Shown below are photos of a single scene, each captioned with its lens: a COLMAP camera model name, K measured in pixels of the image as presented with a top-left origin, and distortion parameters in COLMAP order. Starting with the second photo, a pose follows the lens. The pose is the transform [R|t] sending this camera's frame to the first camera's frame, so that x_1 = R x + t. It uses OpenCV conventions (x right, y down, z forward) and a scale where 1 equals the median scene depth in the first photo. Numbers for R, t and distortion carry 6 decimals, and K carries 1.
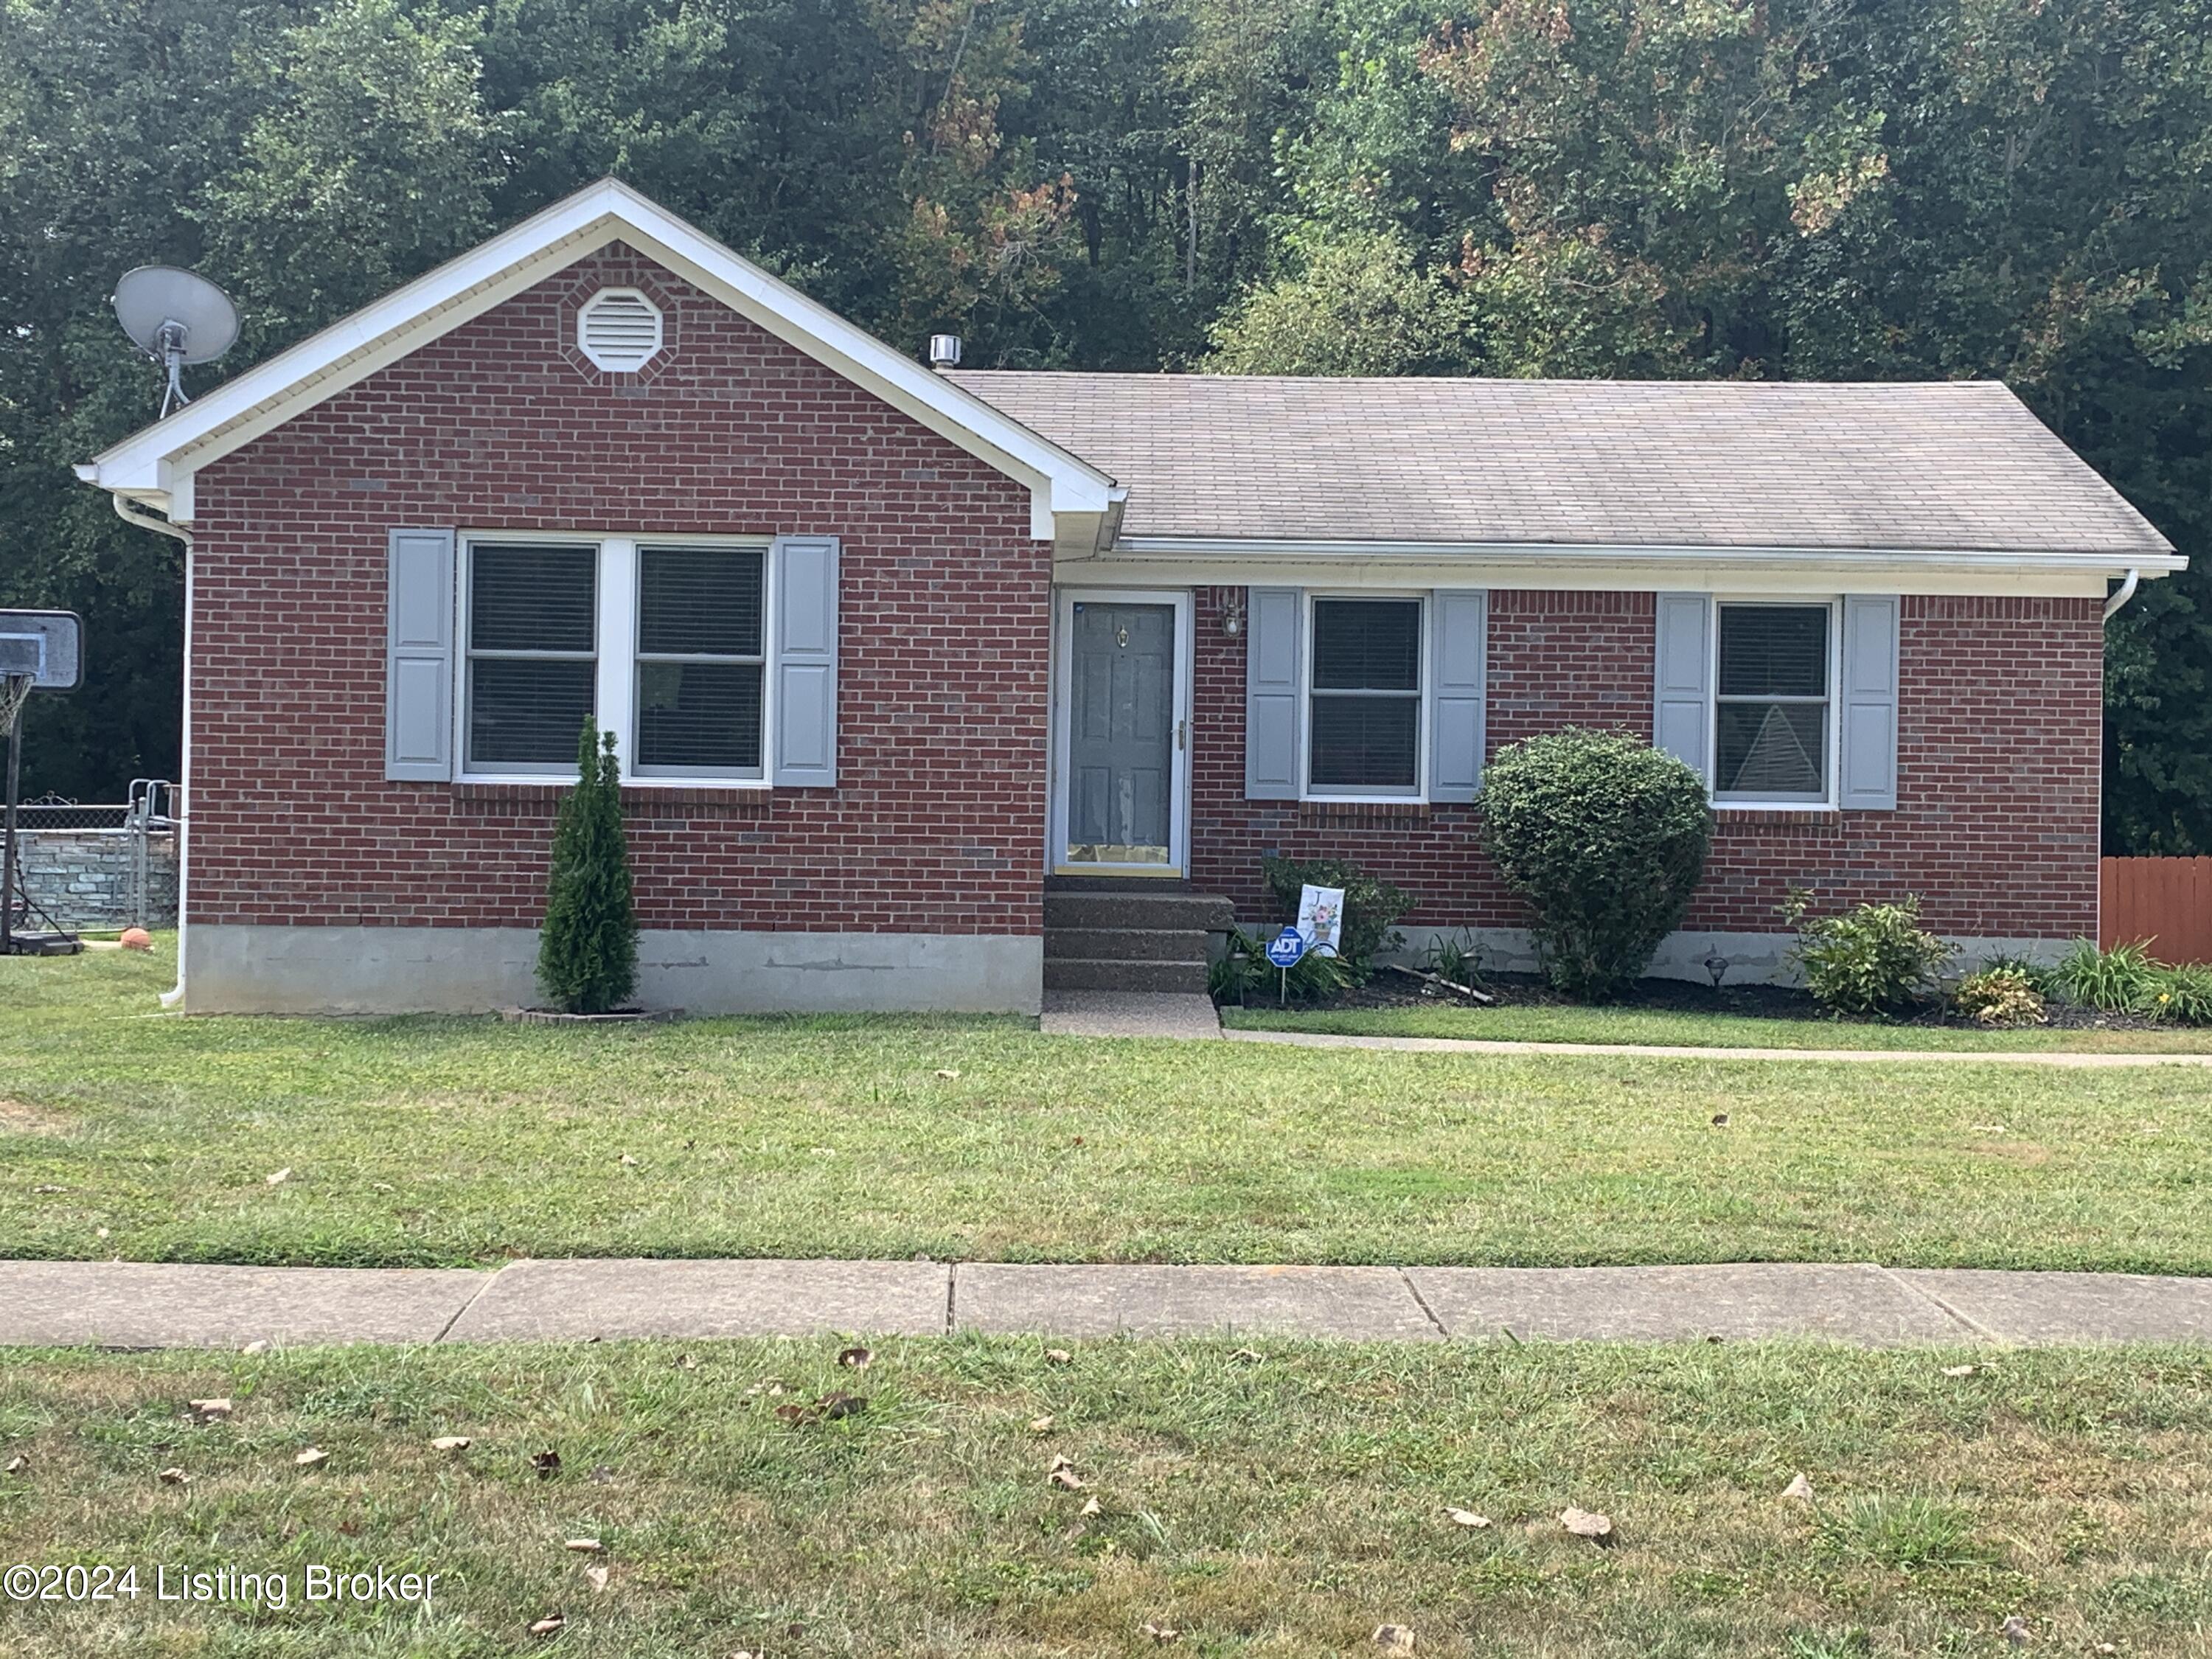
lens RADIAL K [[3104.2, 0, 1022.0], [0, 3104.2, 836.3], [0, 0, 1]] dist [0.205398, -0.663549]
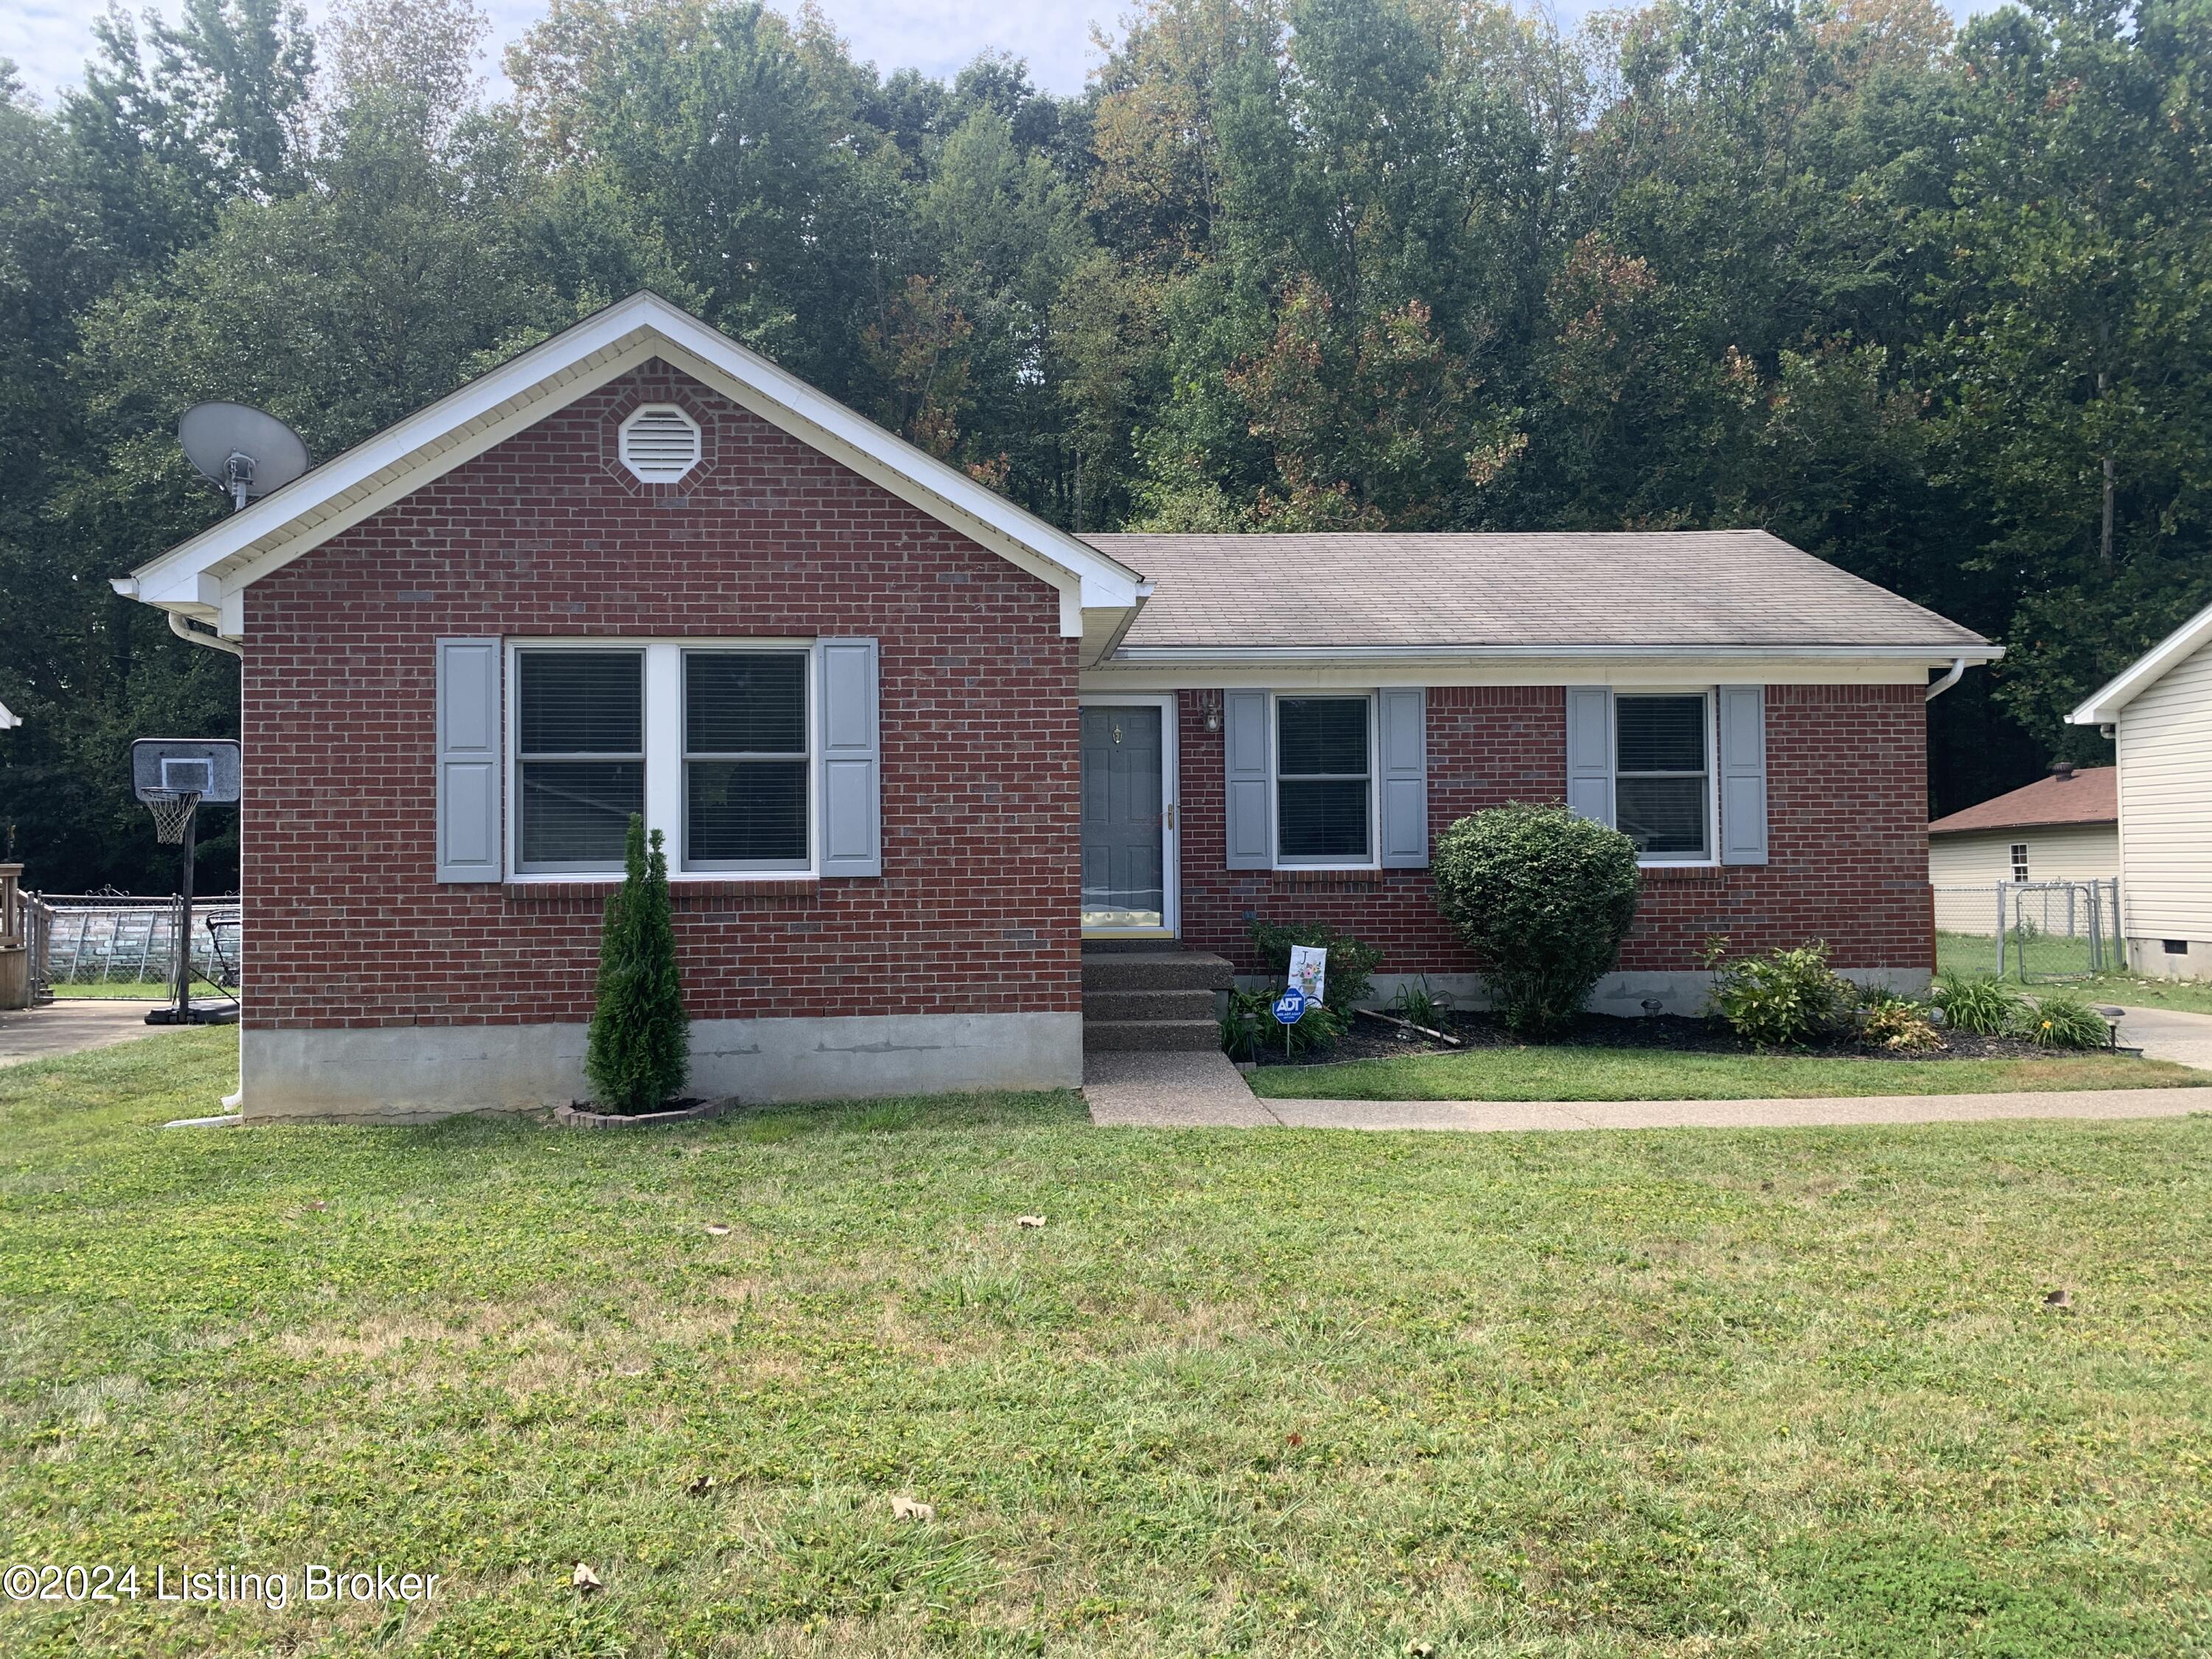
lens RADIAL K [[1679.9, 0, 1073.6], [0, 1679.9, 831.6], [0, 0, 1]] dist [0.158594, -0.430748]
pose [[0.997250, -0.027025, 0.069001, -0.031685], [0.028551, 0.999367, -0.021219, -0.015848], [-0.068384, 0.023131, 0.997391, 0.401795]]
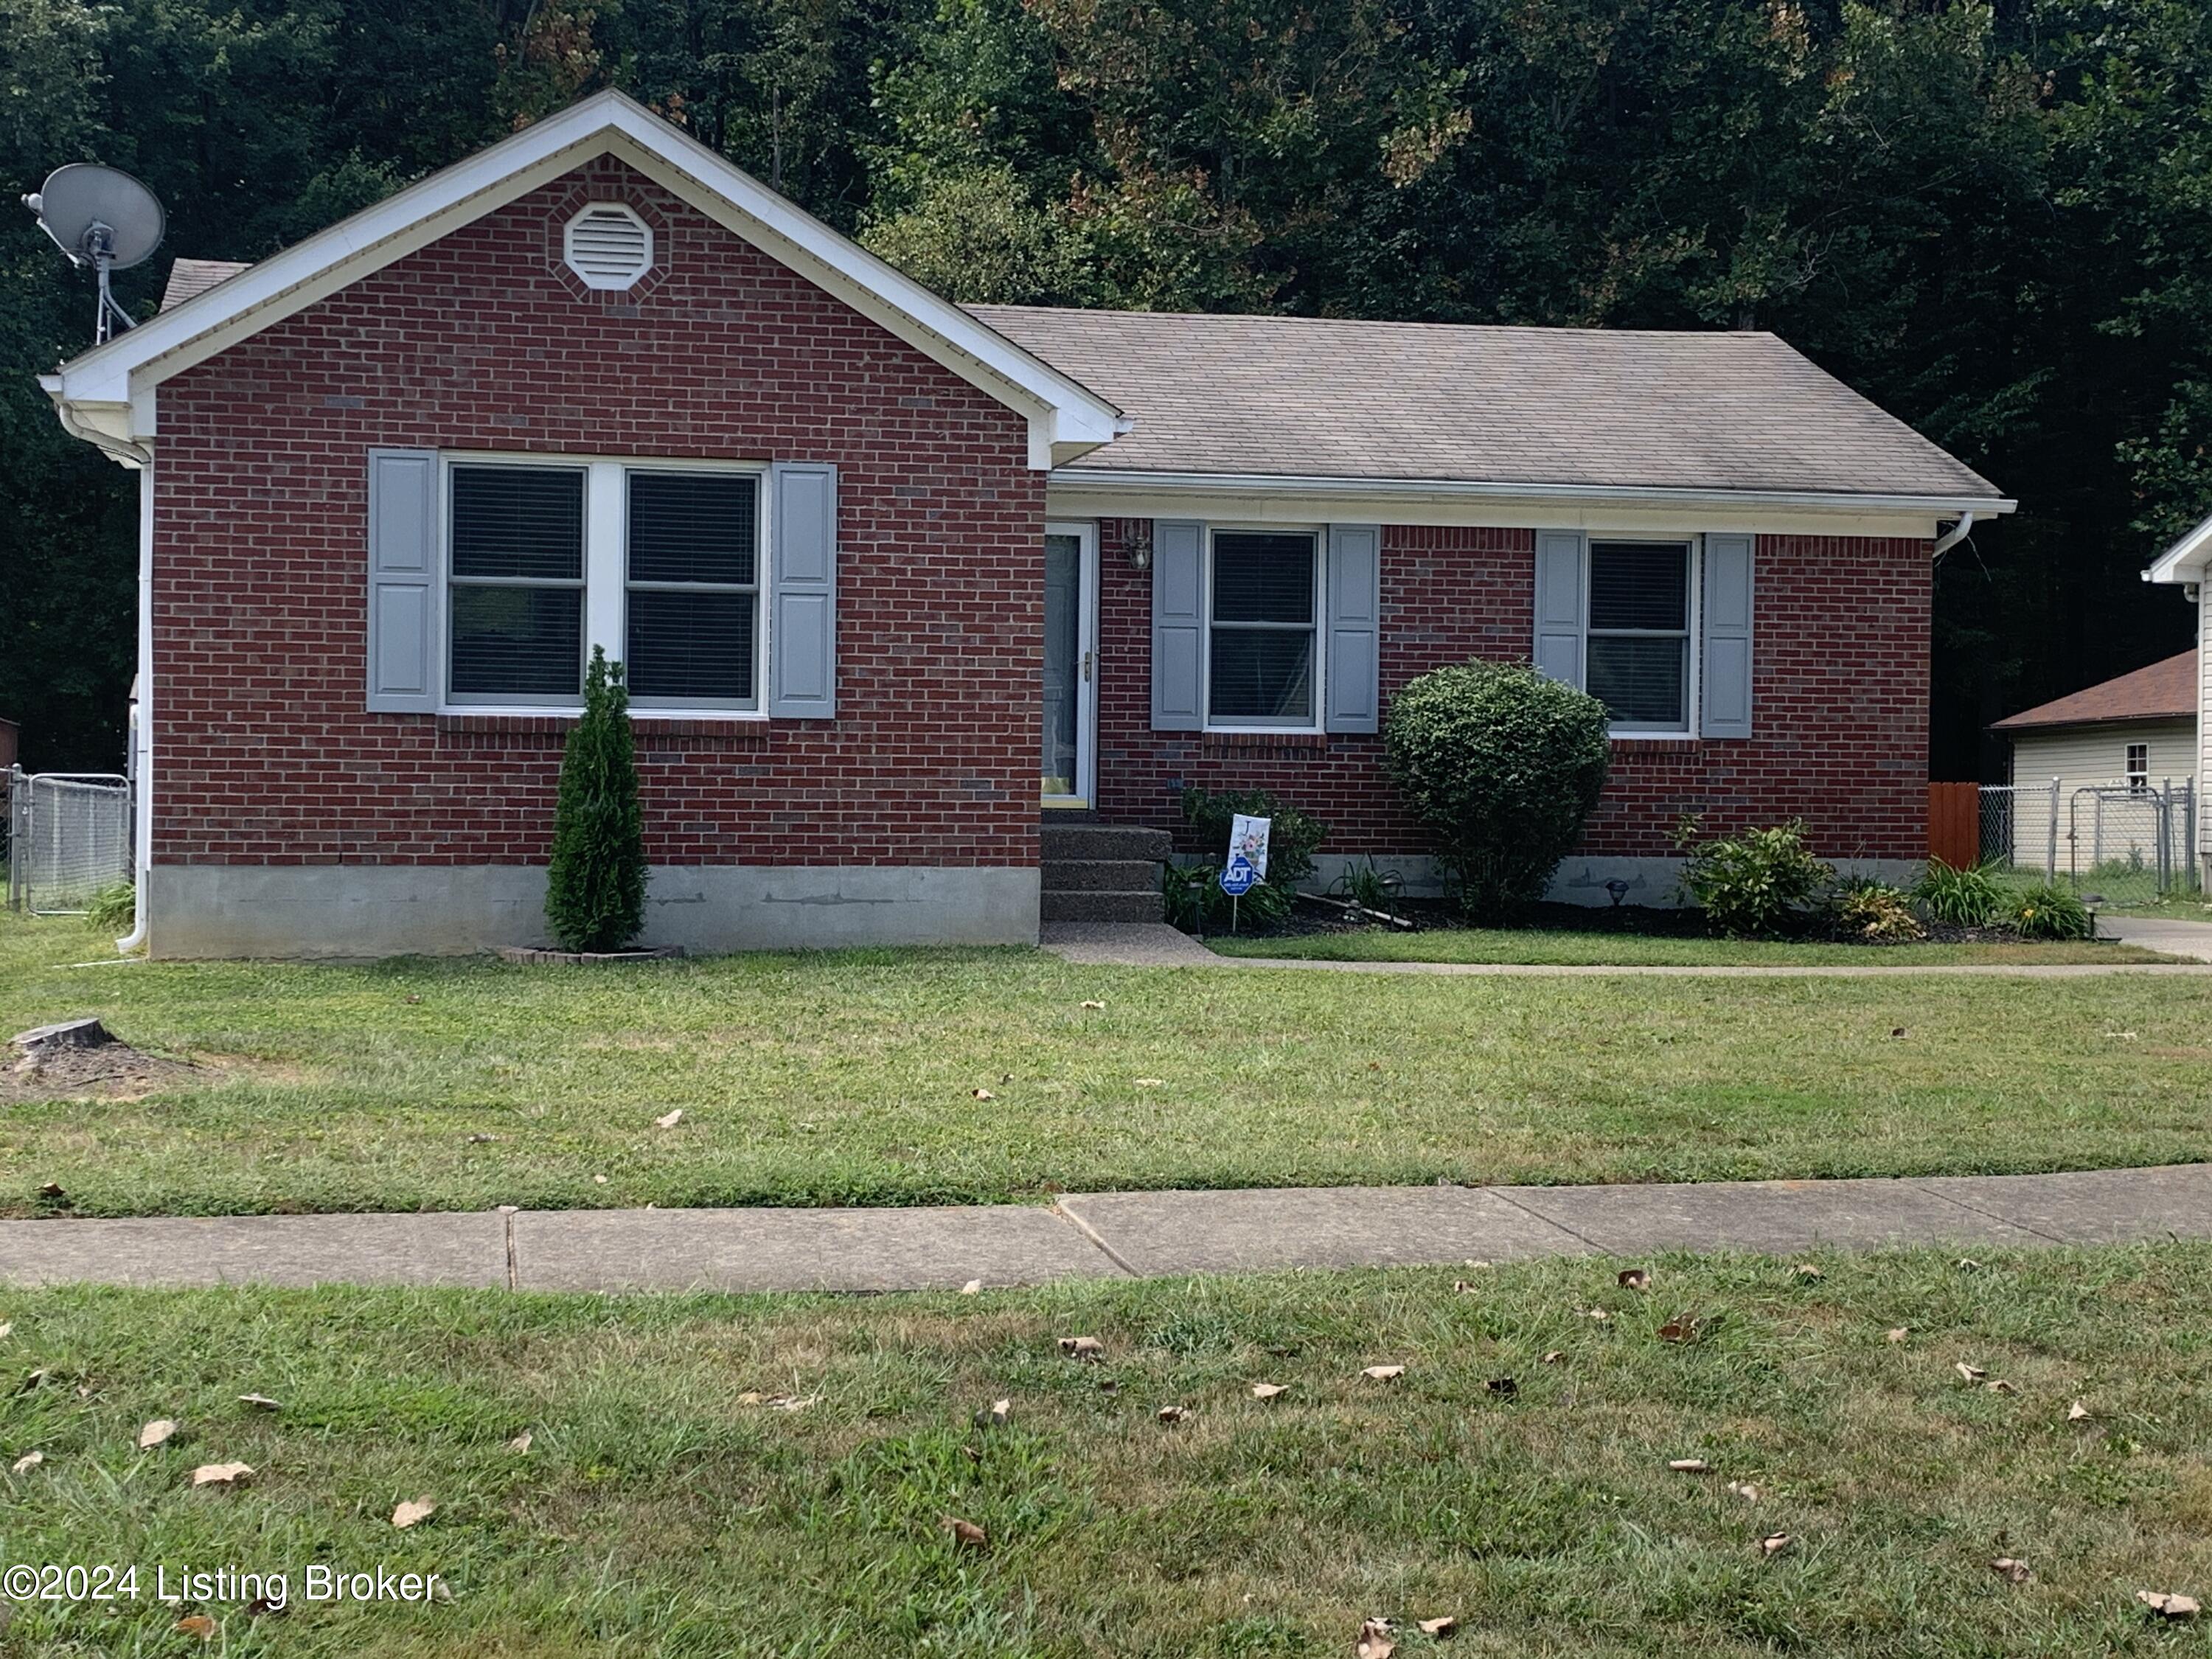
lens RADIAL K [[3106.6, 0, 1022.7], [0, 3106.6, 810.9], [0, 0, 1]] dist [0.197599, -0.604303]
pose [[0.979481, -0.007843, 0.201384, -0.187048], [0.005127, 0.999889, 0.014004, -0.000080], [-0.201471, -0.012684, 0.979412, 0.020786]]
